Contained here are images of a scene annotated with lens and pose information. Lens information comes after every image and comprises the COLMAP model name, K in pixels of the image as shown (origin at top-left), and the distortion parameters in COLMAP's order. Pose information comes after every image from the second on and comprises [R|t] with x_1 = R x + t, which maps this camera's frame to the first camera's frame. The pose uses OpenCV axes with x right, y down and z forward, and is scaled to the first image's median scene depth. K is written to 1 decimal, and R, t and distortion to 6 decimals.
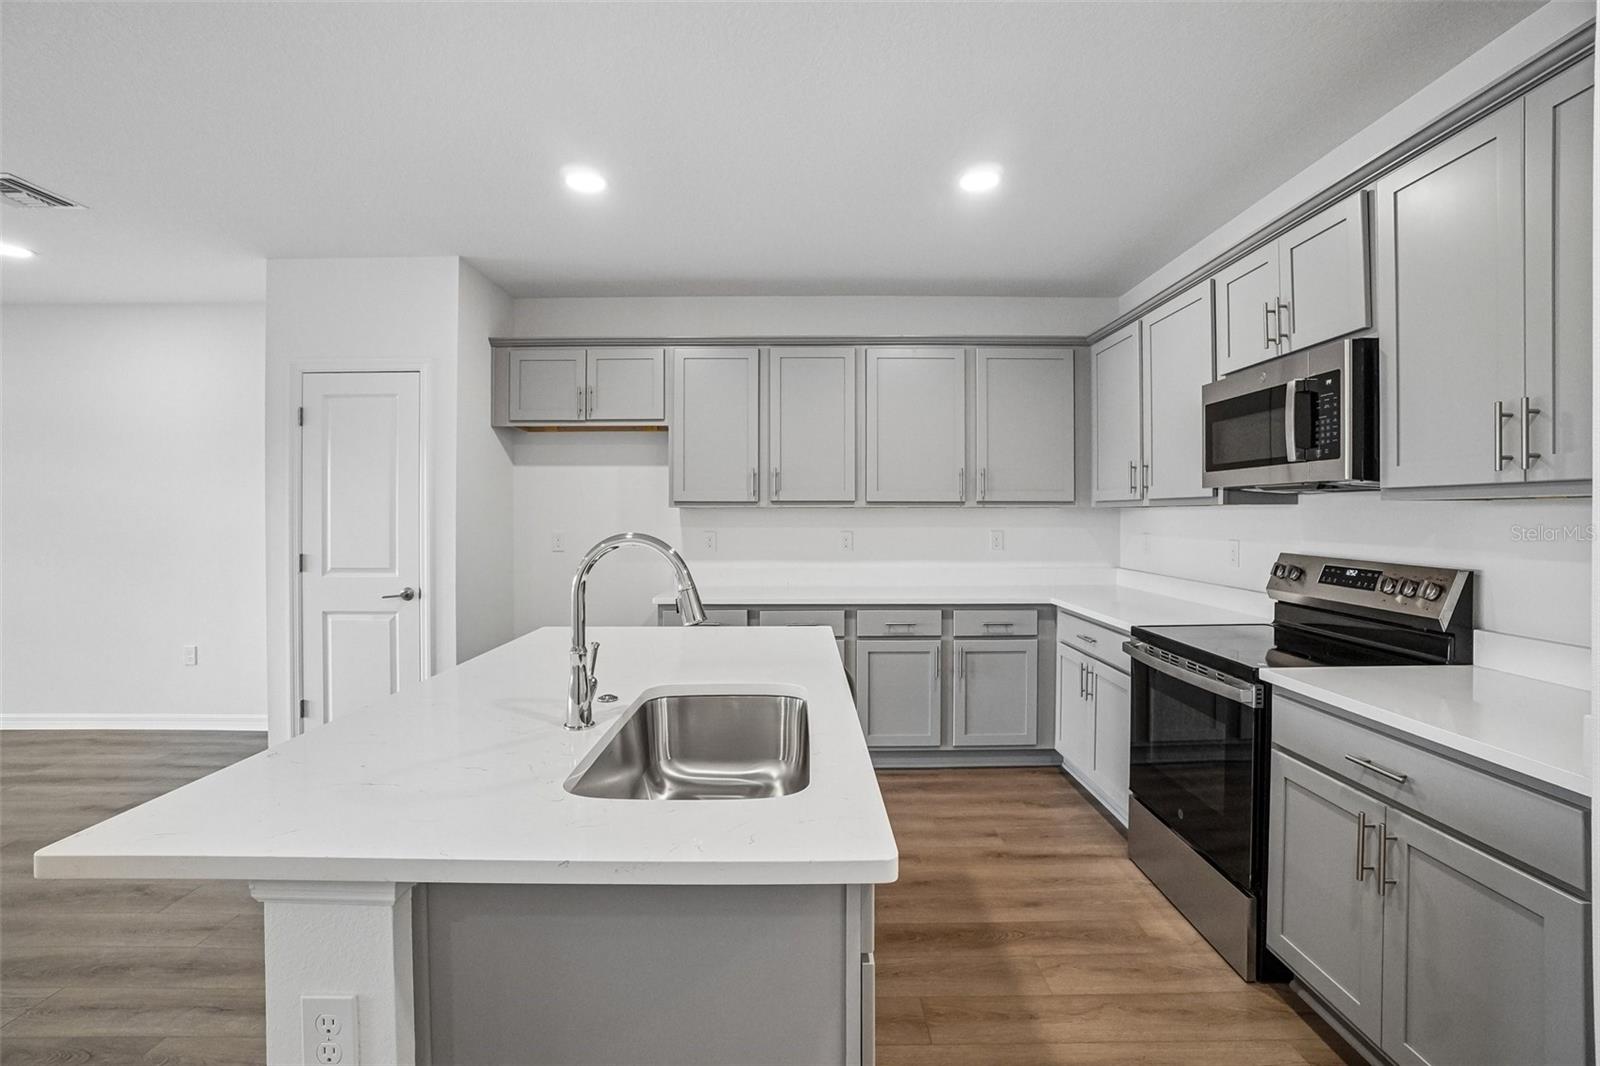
lens RADIAL K [[719.9, 0, 800.1], [0, 719.9, 518.3], [0, 0, 1]] dist [-0.061603, 0.024433]
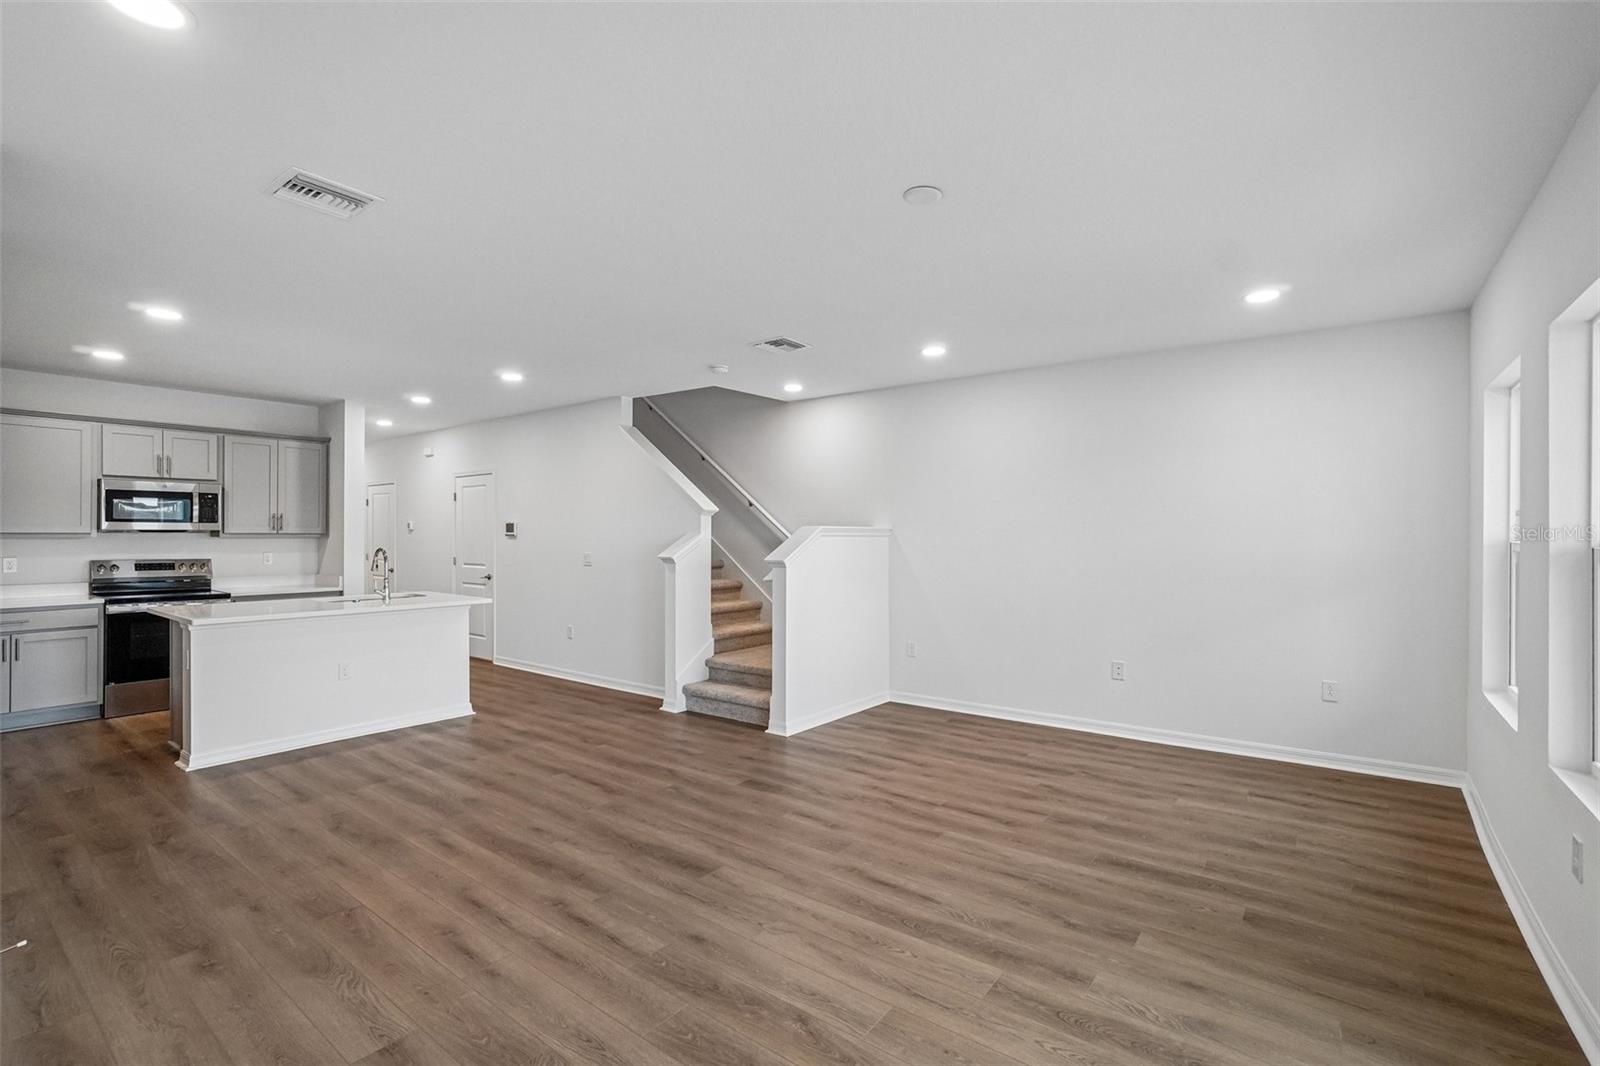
lens RADIAL K [[724.0, 0, 806.0], [0, 724.0, 532.1], [0, 0, 1]] dist [-0.049087, 0.026053]
pose [[-0.799851, 0.001418, 0.600197, -1.721326], [0.001739, 0.999998, -0.000046, -0.023380], [-0.600196, 0.001007, -0.799852, 1.068019]]
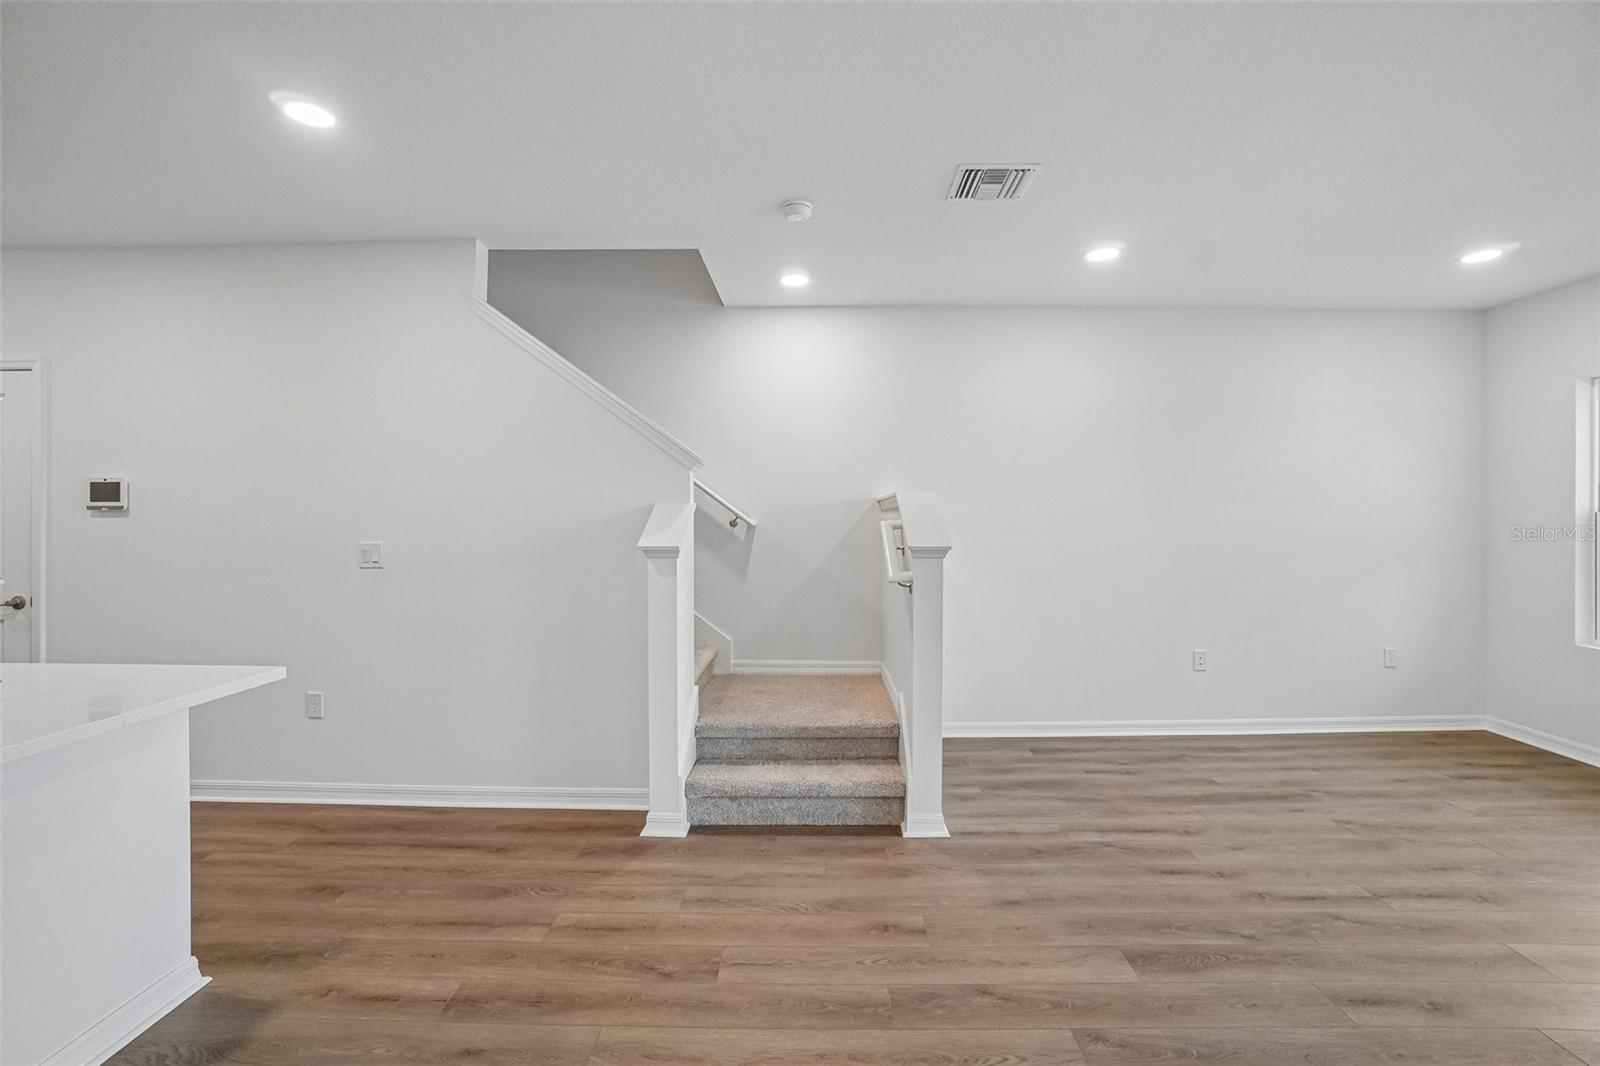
lens RADIAL K [[710.2, 0, 804.2], [0, 710.2, 518.9], [0, 0, 1]] dist [-0.065079, 0.024105]
pose [[-0.999944, 0.000706, 0.010603, -0.694520], [0.000766, 0.999984, 0.005630, -0.005418], [-0.010599, 0.005638, -0.999928, 0.796537]]
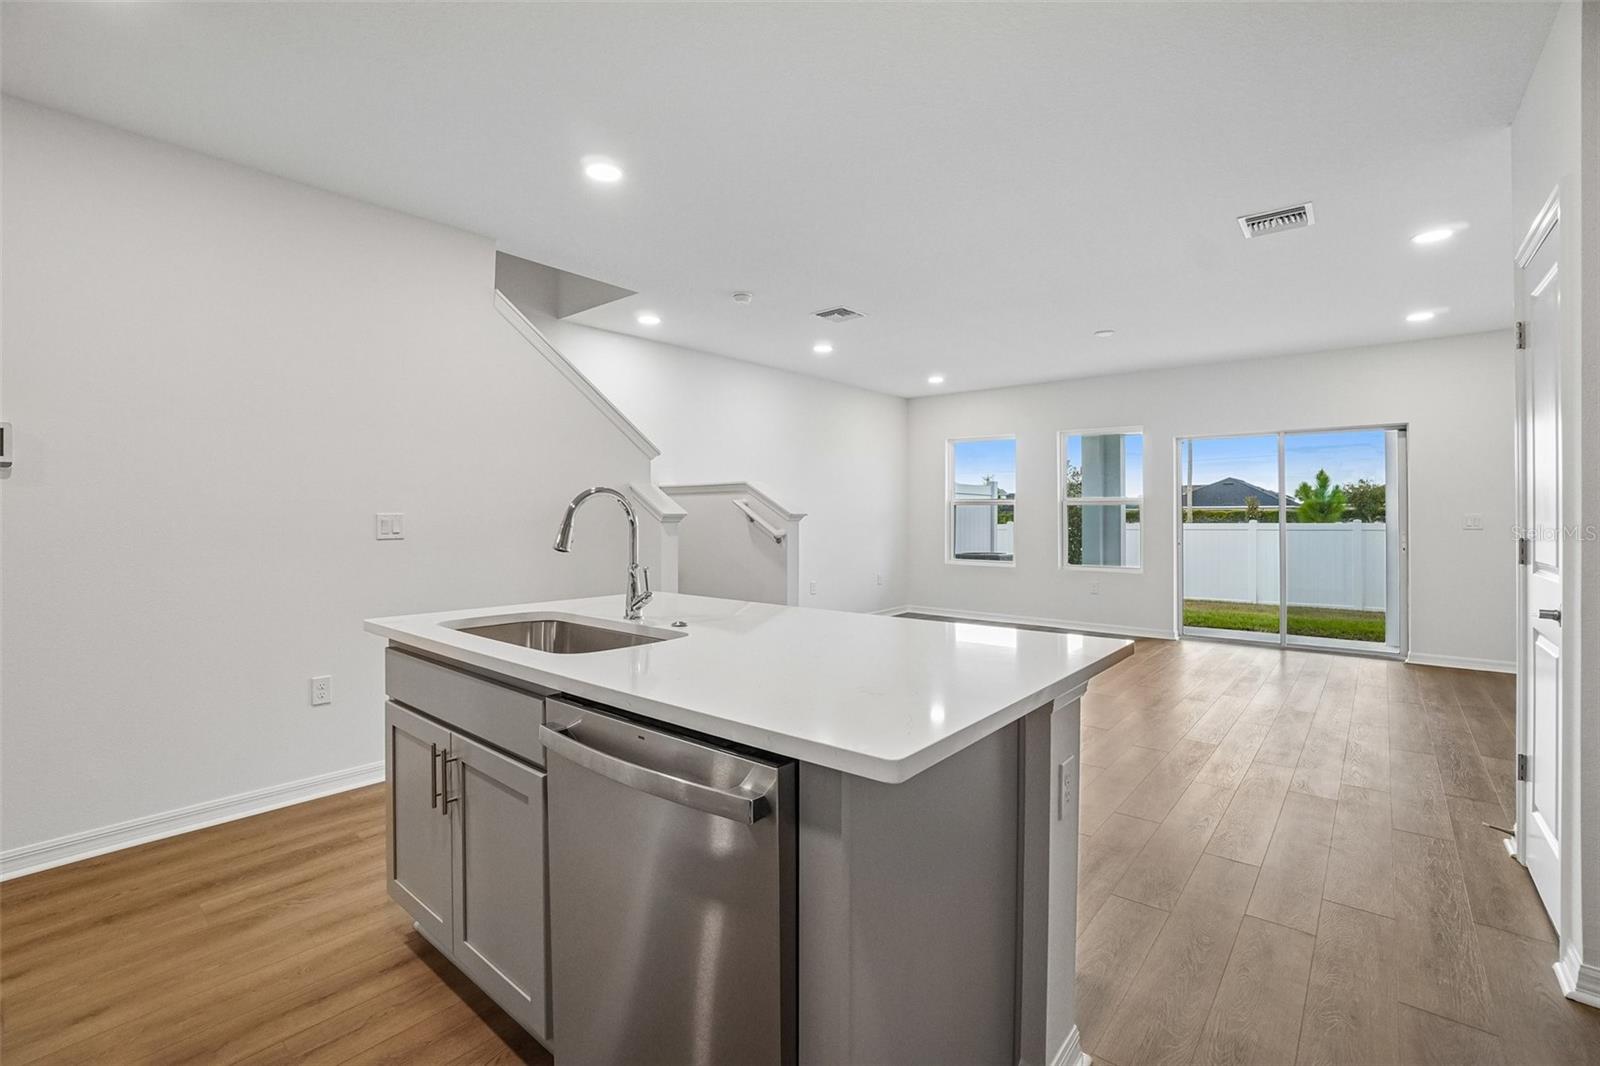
lens RADIAL K [[706.0, 0, 808.4], [0, 706.0, 522.0], [0, 0, 1]] dist [-0.065845, 0.020730]
pose [[-0.634654, 0.010752, -0.772722, 0.232903], [-0.002096, 0.999876, 0.015634, 0.025866], [0.772794, 0.011542, -0.634552, 0.881548]]
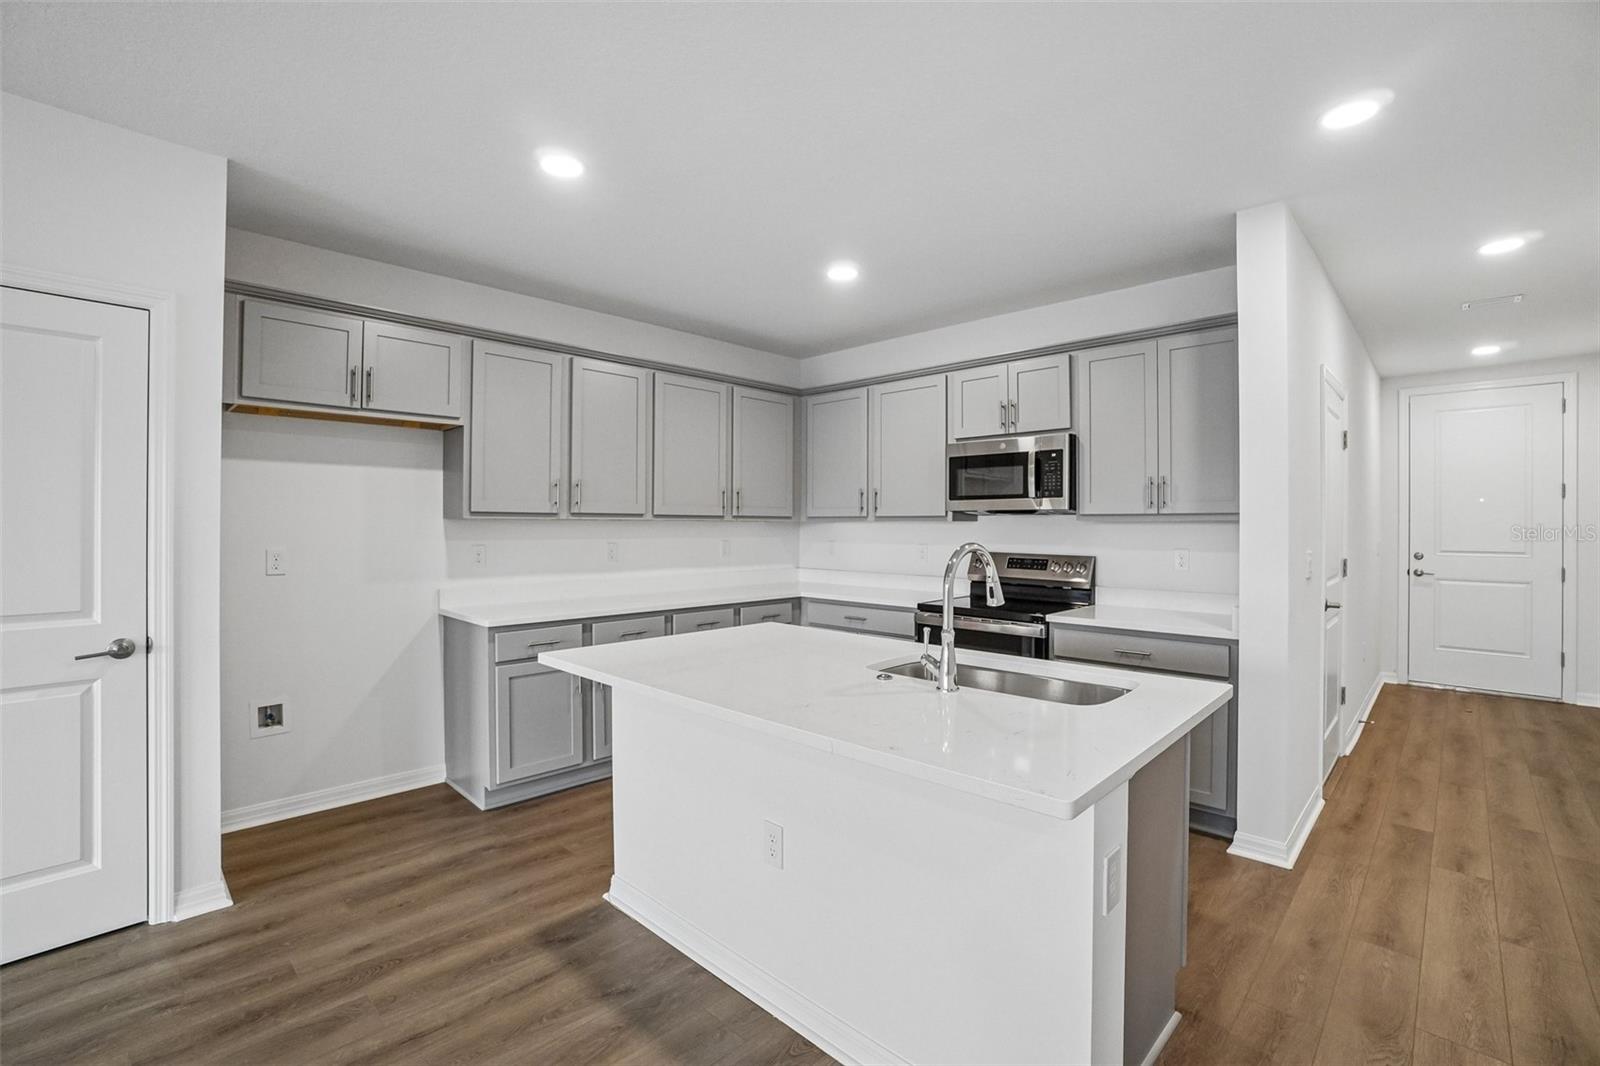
lens RADIAL K [[706.0, 0, 808.4], [0, 706.0, 522.0], [0, 0, 1]] dist [-0.065845, 0.020730]
pose [[0.690164, 0.005996, 0.723628, -0.569520], [0.000795, 0.999959, -0.009044, -0.002958], [-0.723652, 0.006817, 0.690131, 0.117980]]
